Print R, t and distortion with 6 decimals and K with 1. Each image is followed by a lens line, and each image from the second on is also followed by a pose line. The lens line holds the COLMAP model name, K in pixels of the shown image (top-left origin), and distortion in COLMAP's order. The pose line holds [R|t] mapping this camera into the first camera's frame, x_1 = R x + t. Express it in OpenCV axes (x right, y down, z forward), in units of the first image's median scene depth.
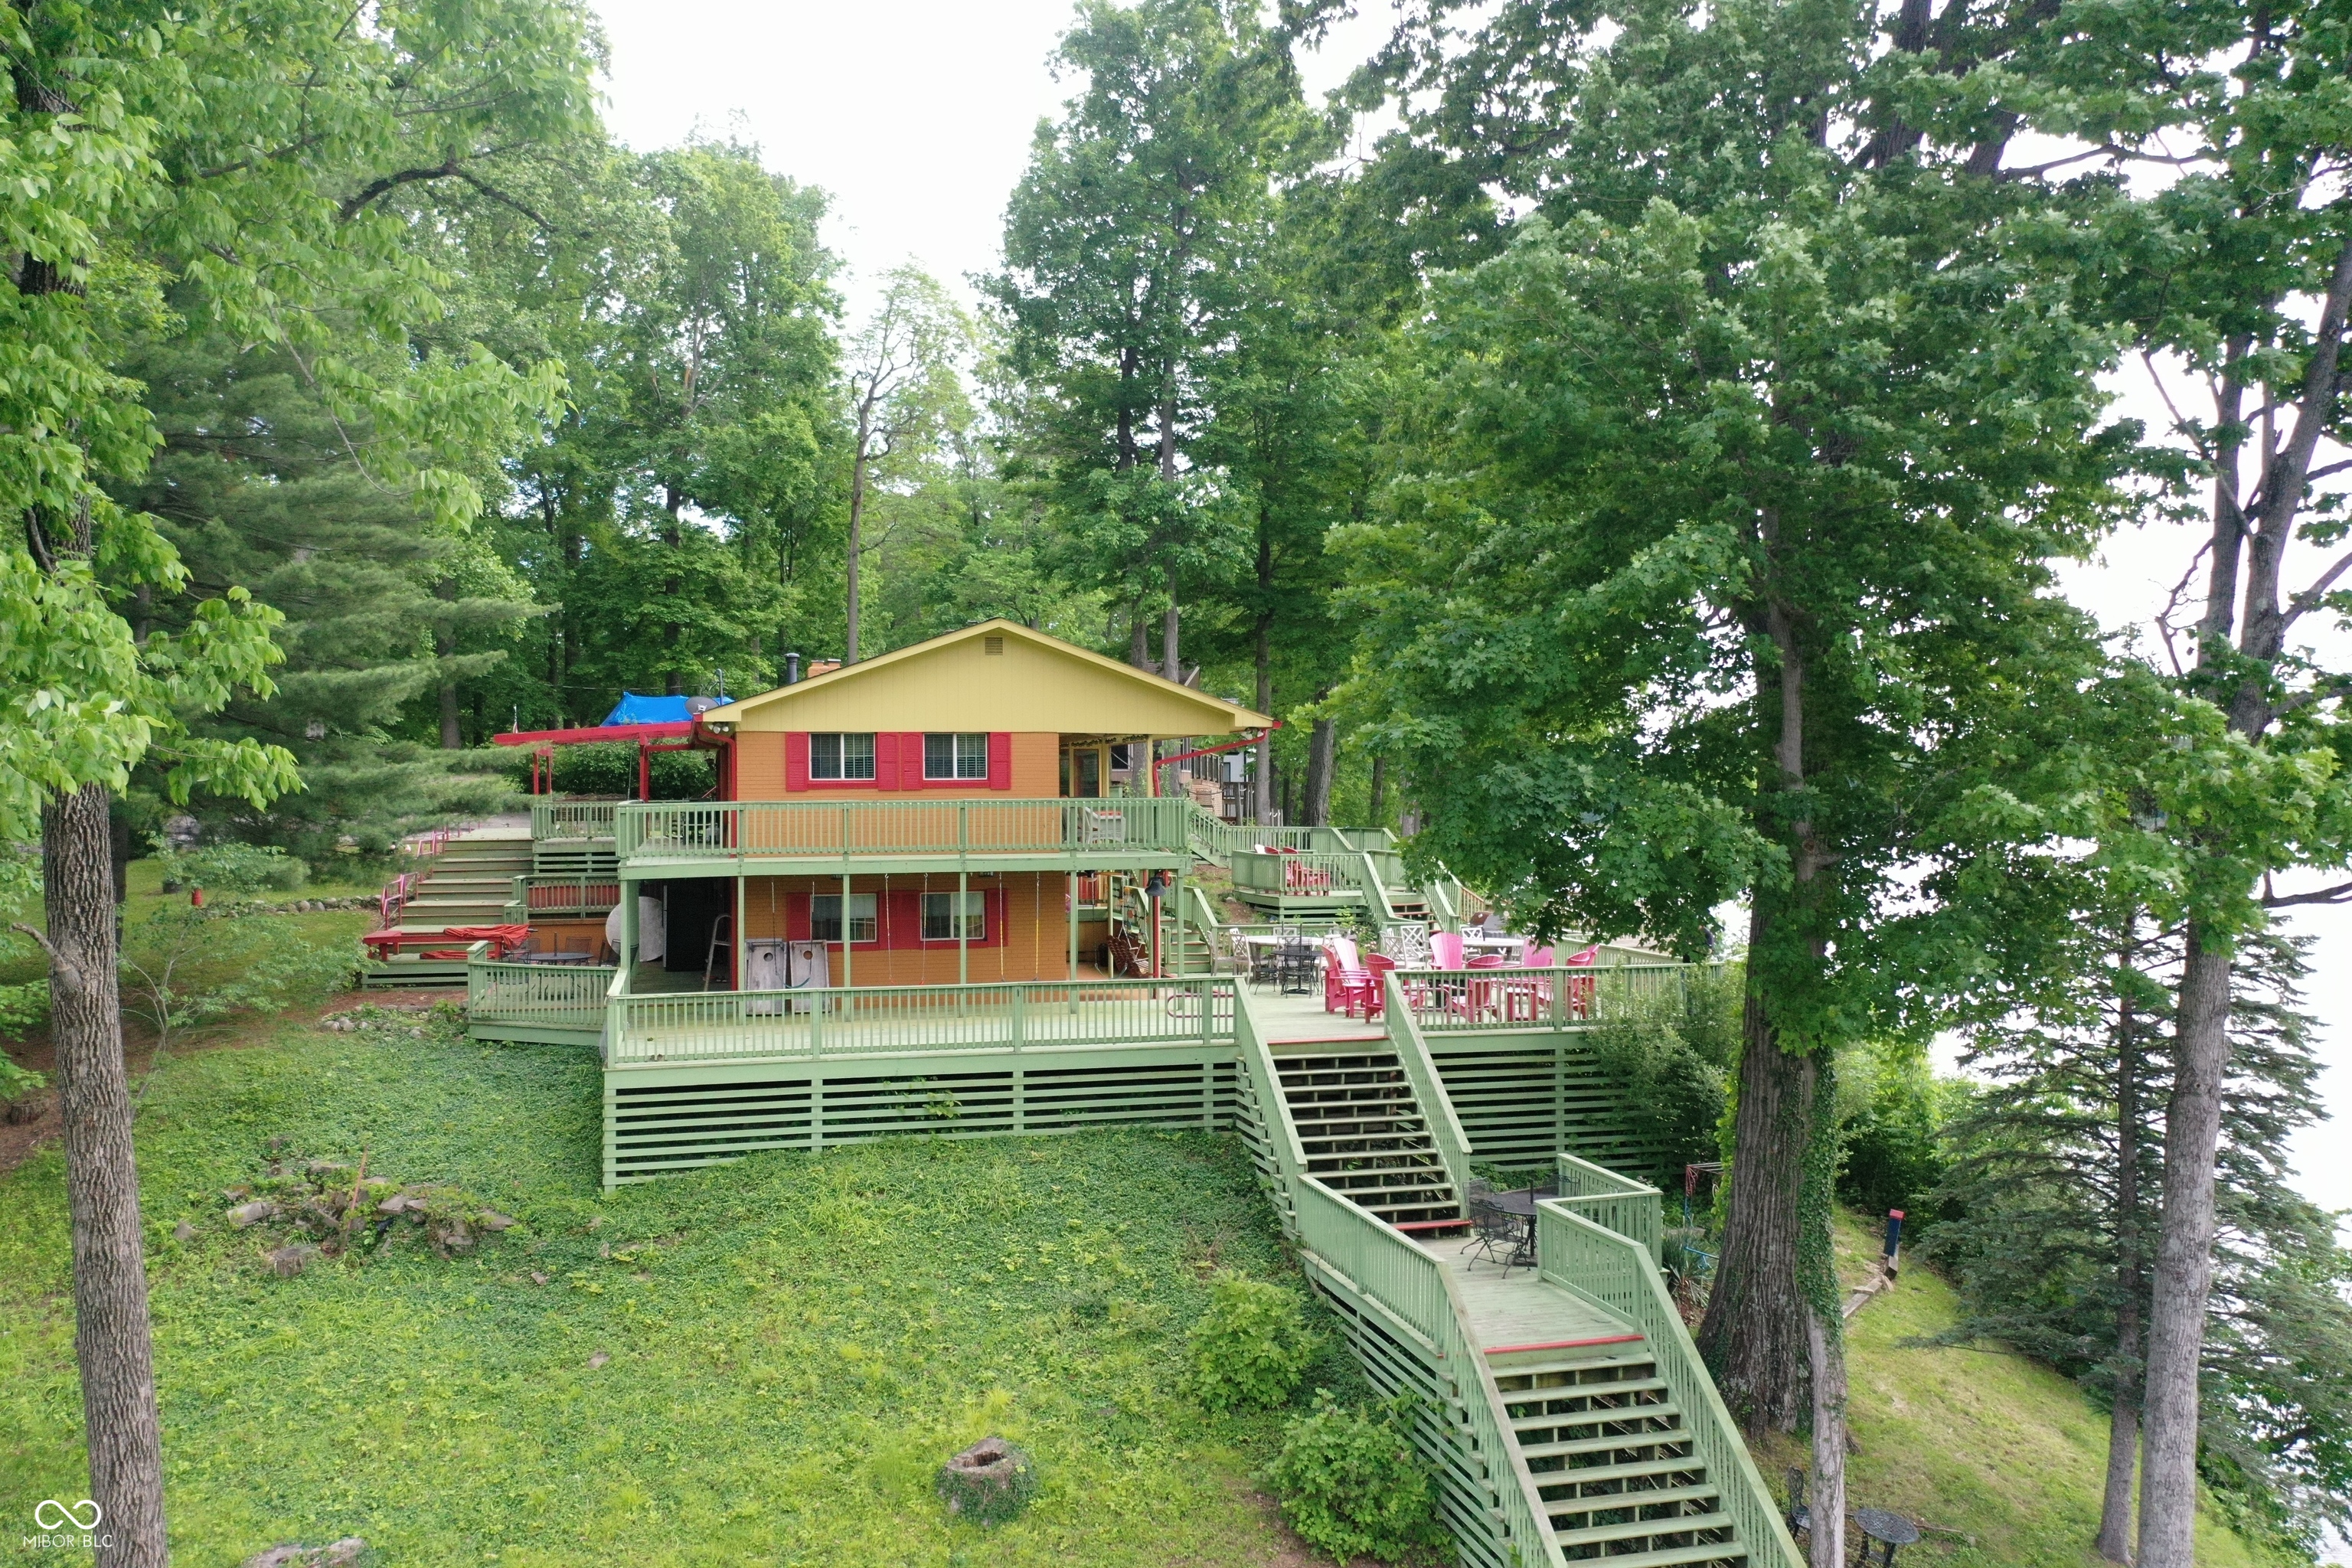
lens RADIAL K [[1864.8, 0, 1173.8], [0, 1864.8, 790.3], [0, 0, 1]] dist [-0.000457, 0.002253]
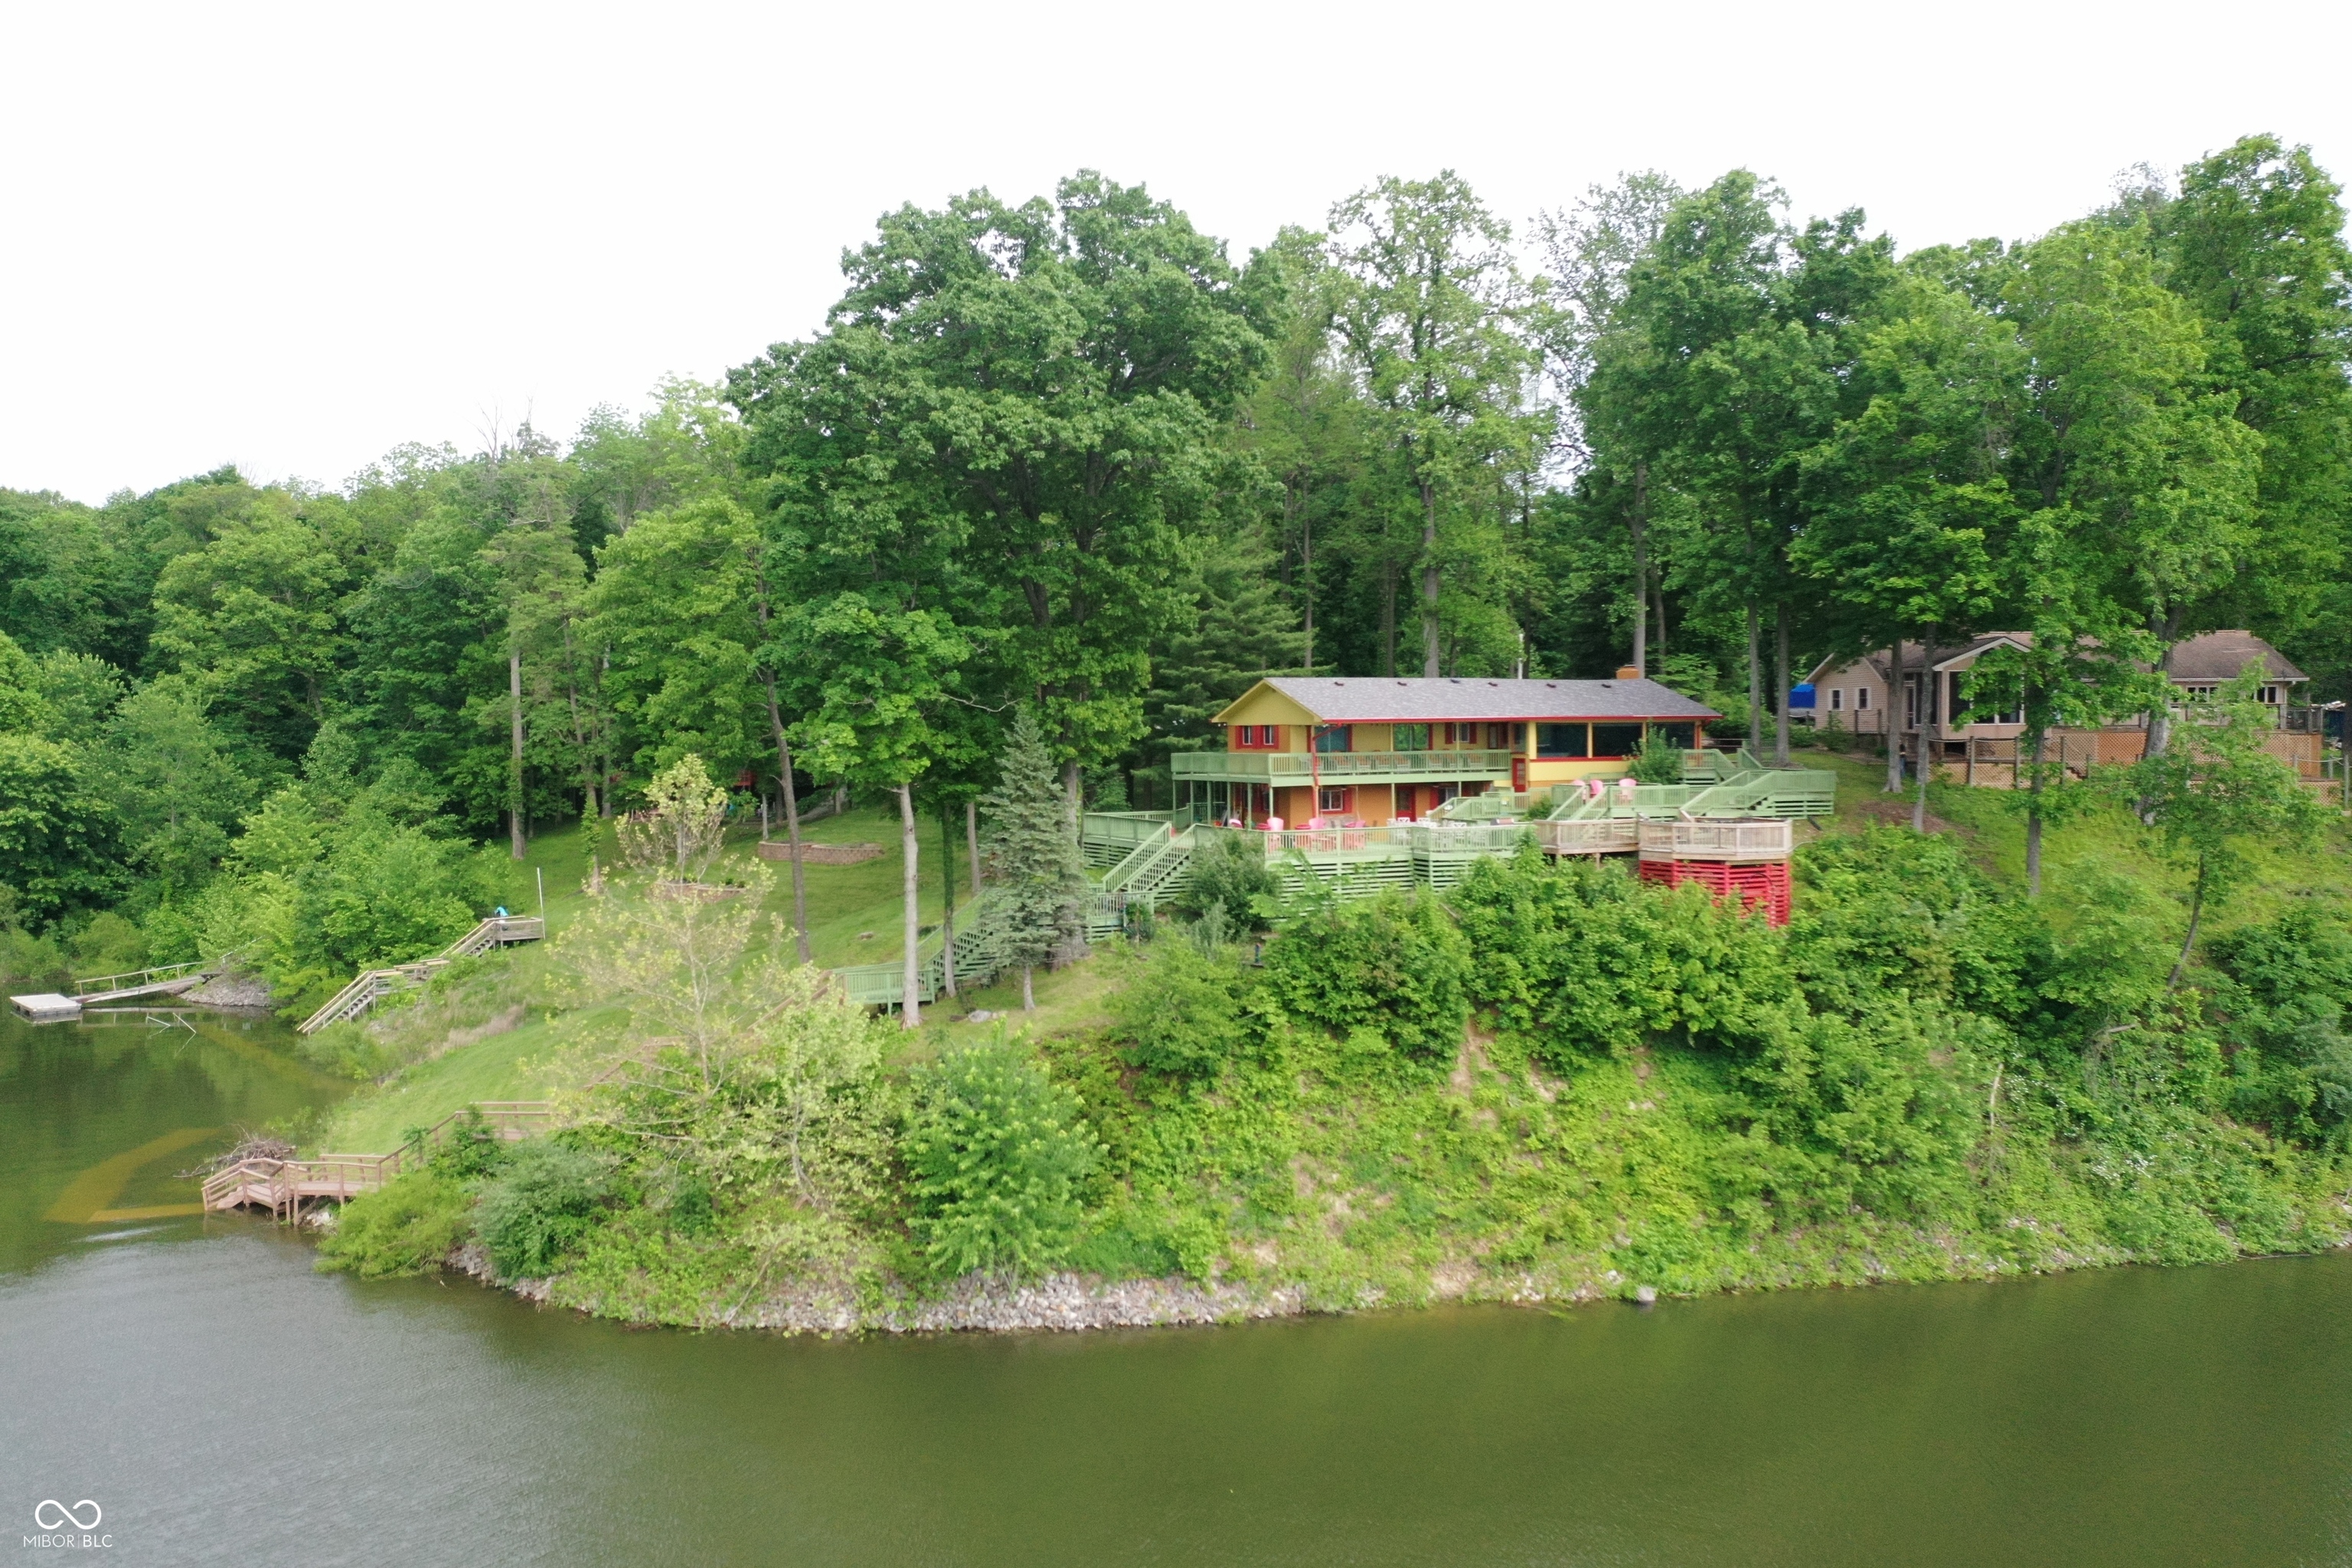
lens RADIAL K [[1864.8, 0, 1164.0], [0, 1864.8, 788.9], [0, 0, 1]] dist [-0.000457, 0.002253]
pose [[0.175559, 0.035302, -0.983836, 2.602172], [0.010781, 0.999228, 0.037778, -0.047120], [0.984410, -0.017239, 0.175043, 0.507545]]
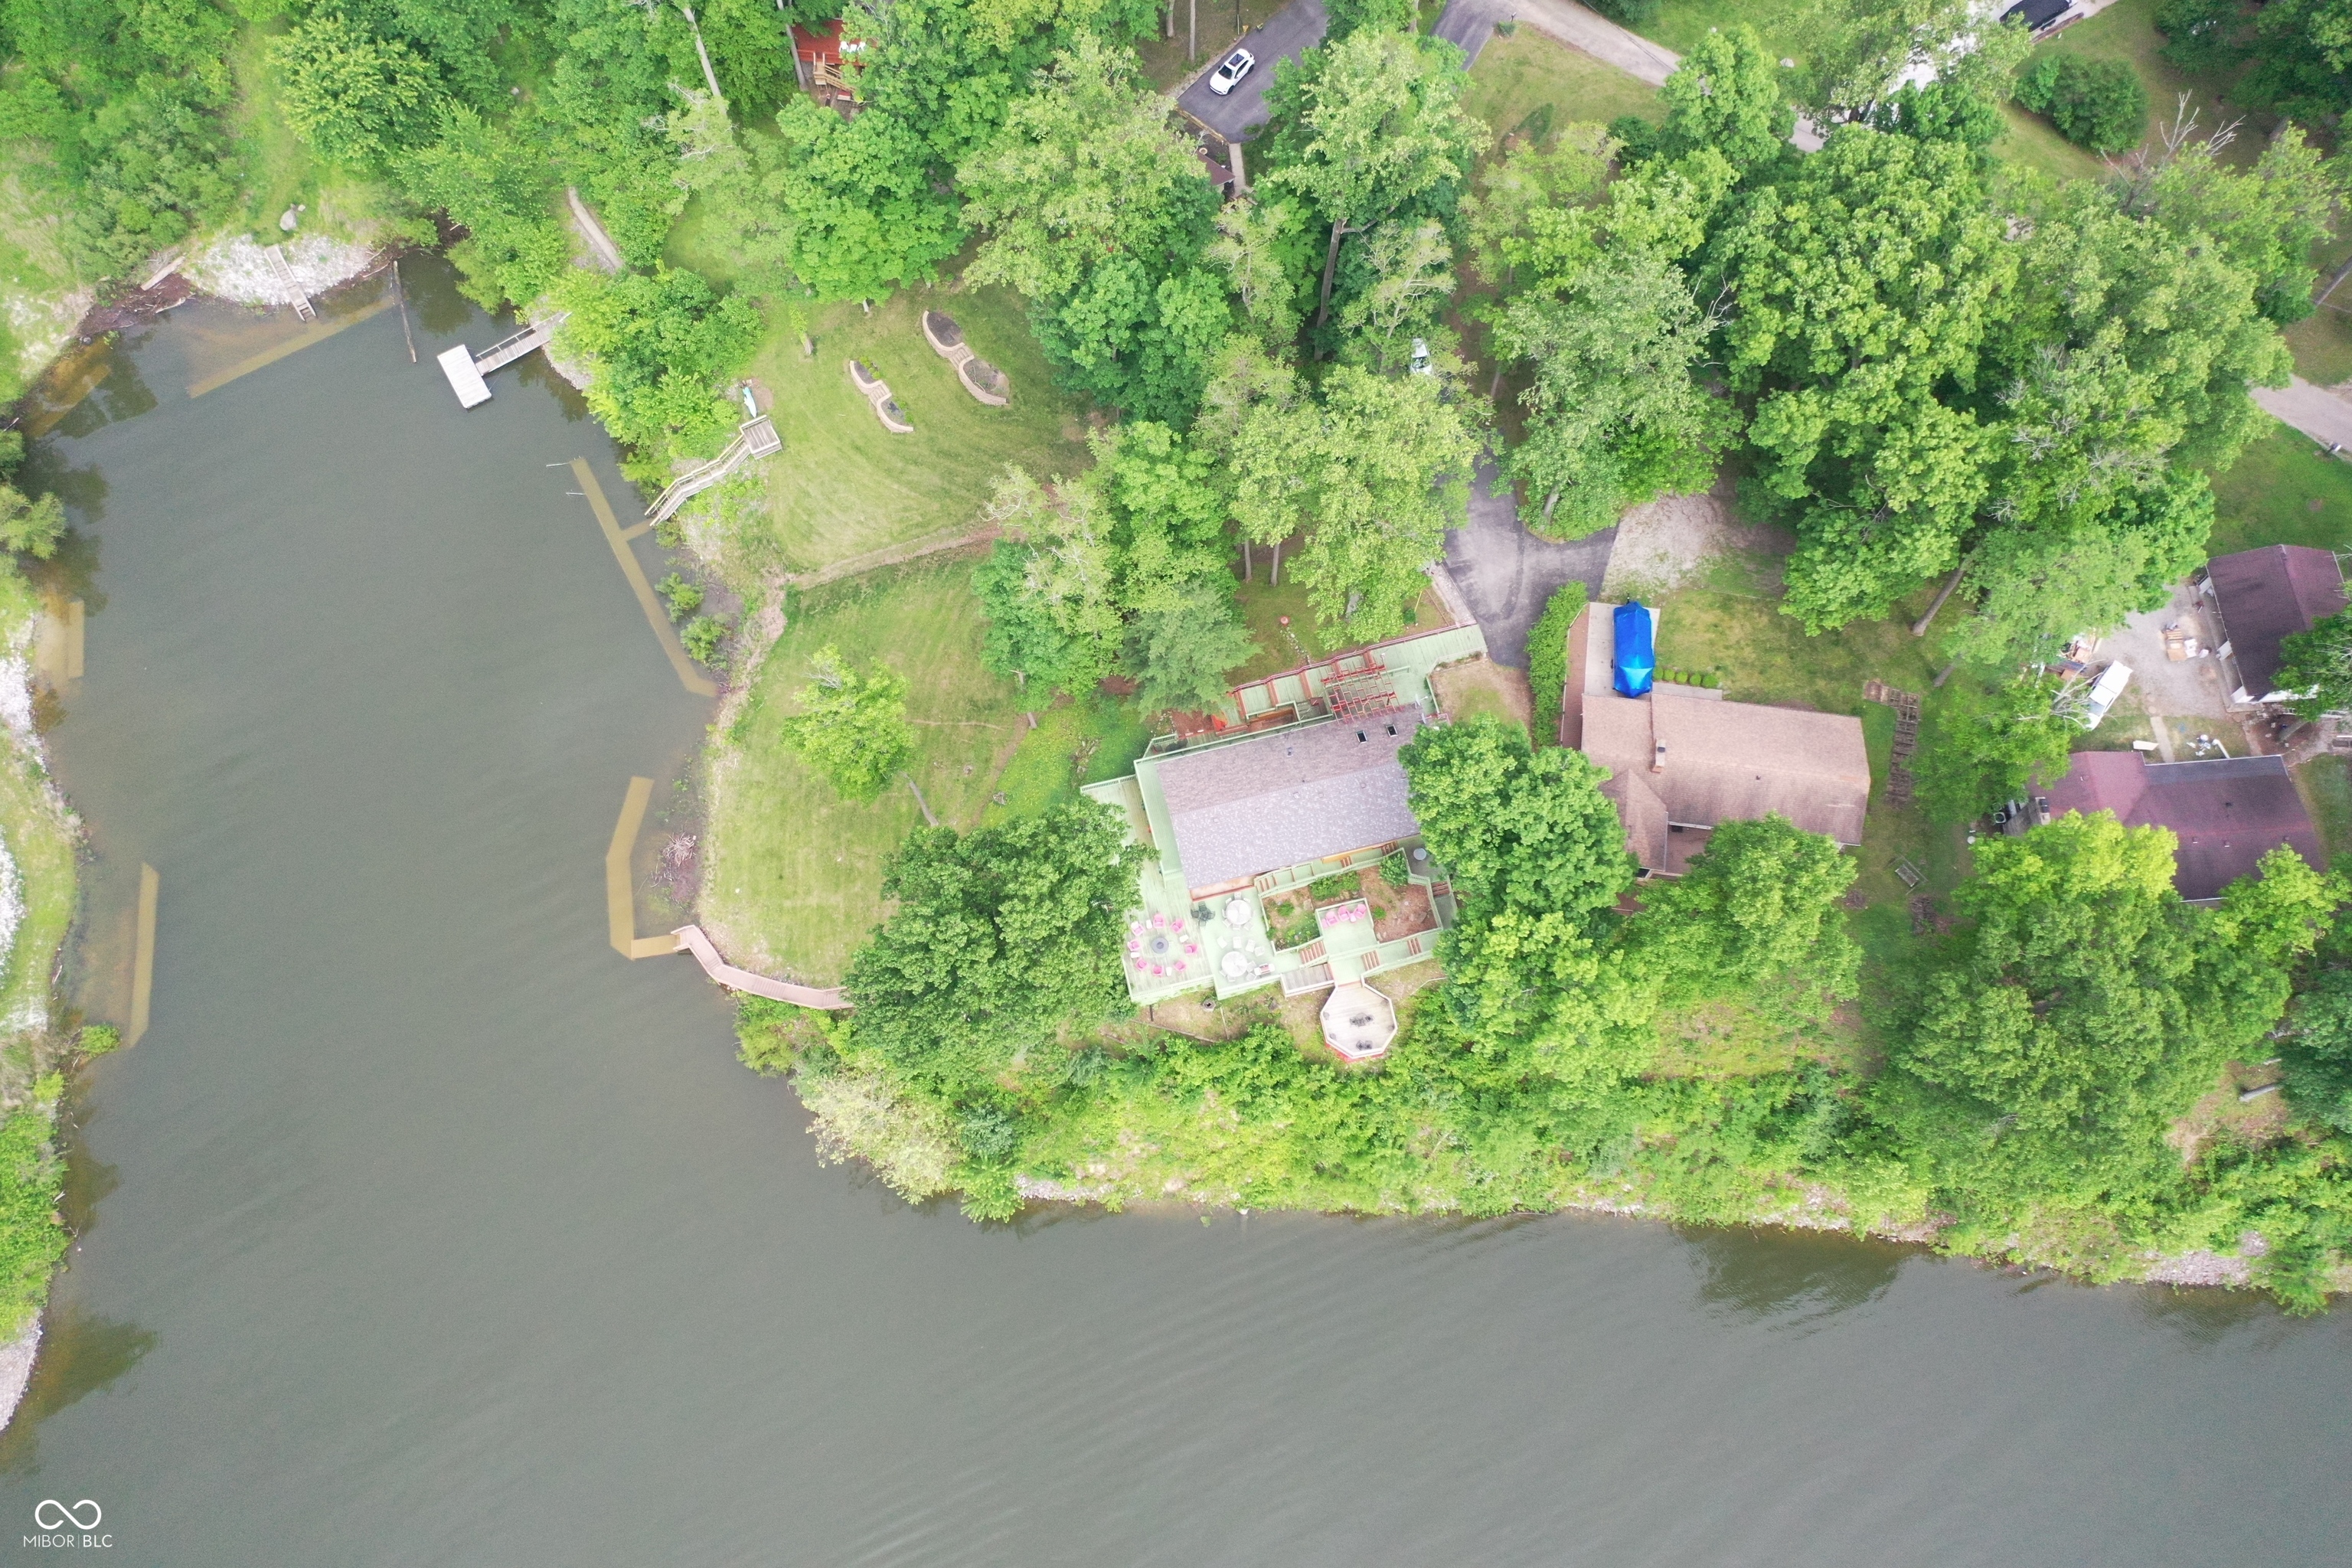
lens RADIAL K [[1864.8, 0, 1186.5], [0, 1864.8, 775.0], [0, 0, 1]] dist [-0.000457, 0.002253]
pose [[-0.017440, 0.923628, -0.382893, 1.623792], [0.019683, 0.383194, 0.923458, -4.507295], [0.999654, 0.008568, -0.024863, 1.299748]]
